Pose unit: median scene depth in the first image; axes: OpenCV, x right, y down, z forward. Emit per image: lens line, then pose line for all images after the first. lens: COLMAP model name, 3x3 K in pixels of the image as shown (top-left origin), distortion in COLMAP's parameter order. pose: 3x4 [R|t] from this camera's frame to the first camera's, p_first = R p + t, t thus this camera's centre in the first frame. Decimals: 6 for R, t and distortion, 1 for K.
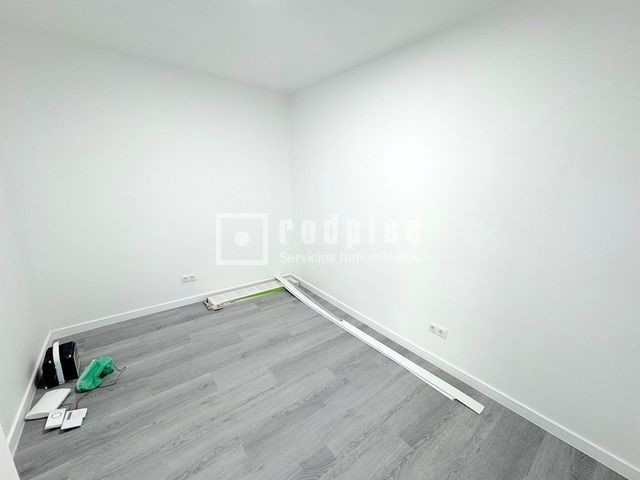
lens RADIAL K [[258.2, 0, 319.8], [0, 258.2, 240.0], [0, 0, 1]] dist [-0.000127, -0.000804]
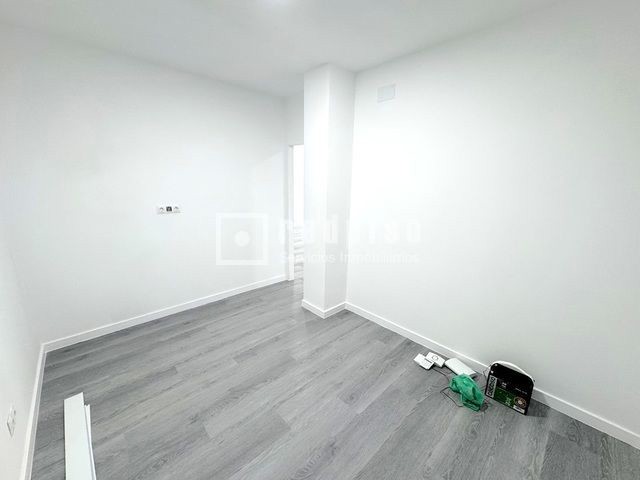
lens RADIAL K [[258.2, 0, 320.0], [0, 258.2, 240.2], [0, 0, 1]] dist [-0.000127, -0.000804]
pose [[-0.995338, -0.019581, -0.094437, -0.228089], [-0.060252, 0.890826, 0.450333, -0.396015], [0.075309, 0.453923, -0.887853, 1.613849]]
